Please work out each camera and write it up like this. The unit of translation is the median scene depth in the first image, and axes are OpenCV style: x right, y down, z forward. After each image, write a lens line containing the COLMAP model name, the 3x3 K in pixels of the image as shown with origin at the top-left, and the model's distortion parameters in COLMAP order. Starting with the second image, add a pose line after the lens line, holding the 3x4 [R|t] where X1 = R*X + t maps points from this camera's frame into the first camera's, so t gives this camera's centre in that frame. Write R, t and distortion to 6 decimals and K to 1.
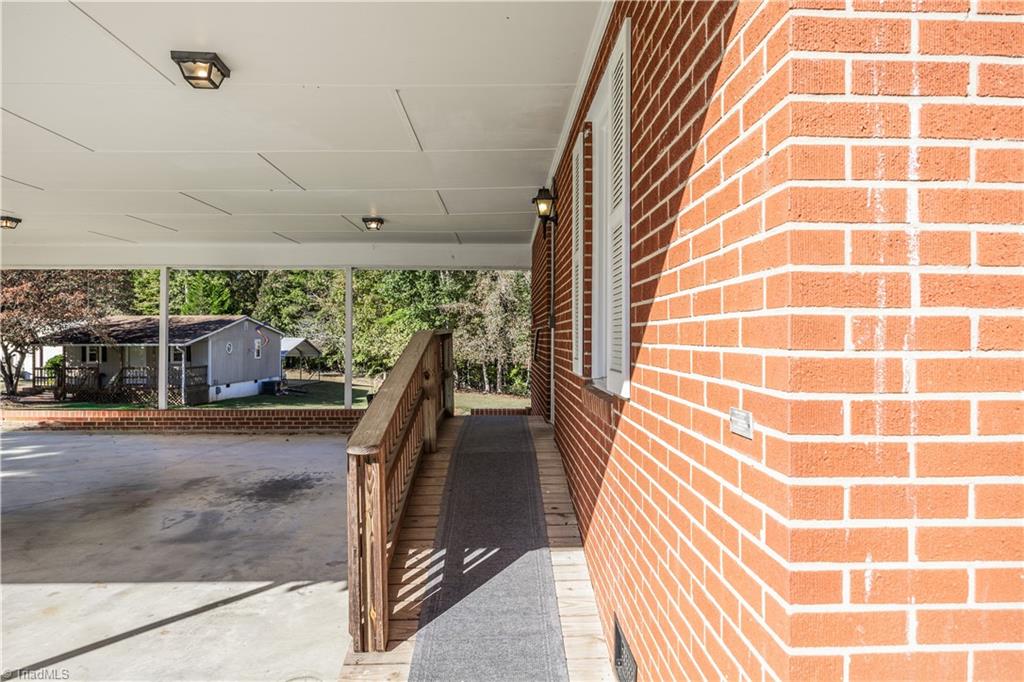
lens RADIAL K [[625.1, 0, 512.4], [0, 625.1, 340.8], [0, 0, 1]] dist [0.004648, 0.002001]
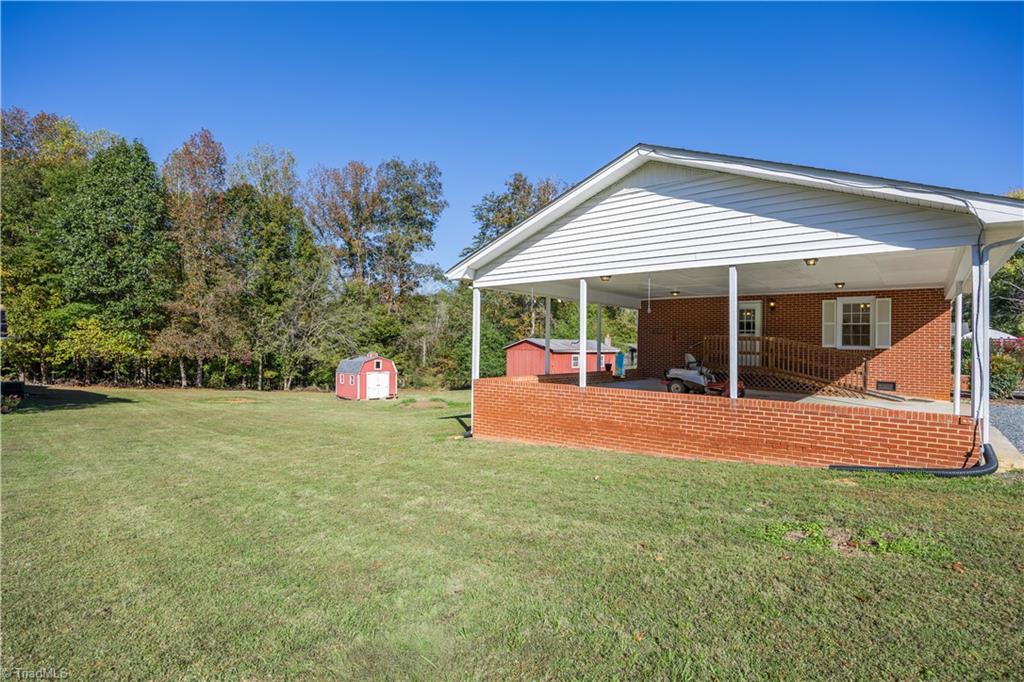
lens RADIAL K [[504.0, 0, 512.8], [0, 504.0, 339.9], [0, 0, 1]] dist [-0.004382, -0.000351]
pose [[0.648856, 0.010325, 0.760841, -1.668782], [-0.007927, 0.999945, -0.006810, 0.016323], [-0.760870, -0.001612, 0.648903, 0.120655]]
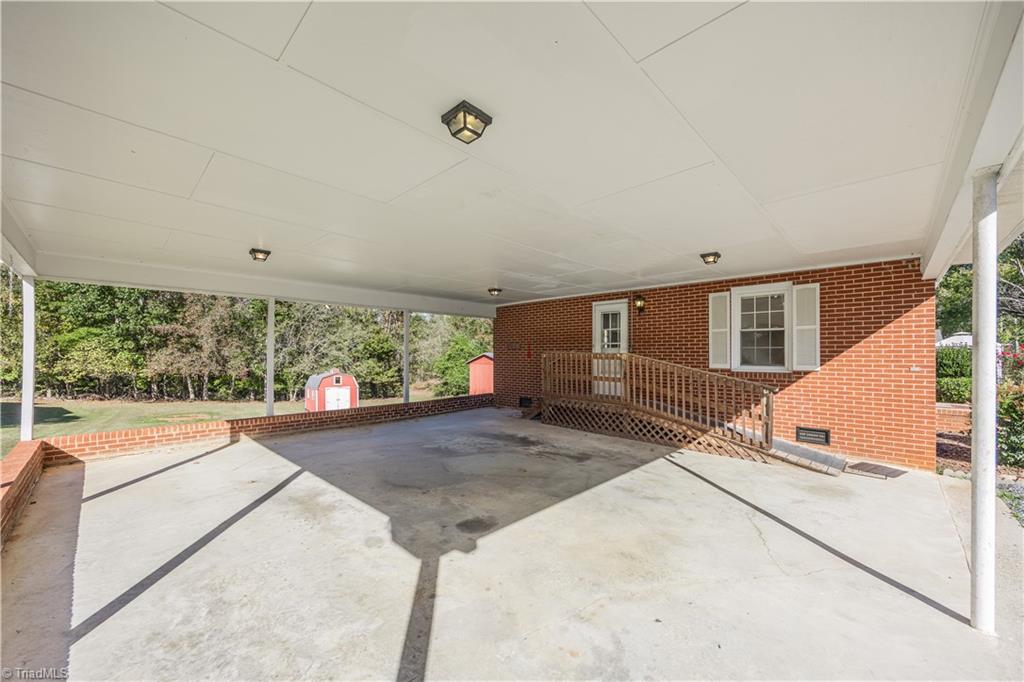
lens RADIAL K [[396.1, 0, 512.7], [0, 396.1, 349.7], [0, 0, 1]] dist [0.001008, -0.000011]
pose [[0.705787, 0.004705, 0.708409, -0.739262], [0.006386, 0.999895, -0.013004, -0.005519], [-0.708396, 0.013702, 0.705683, 0.127826]]
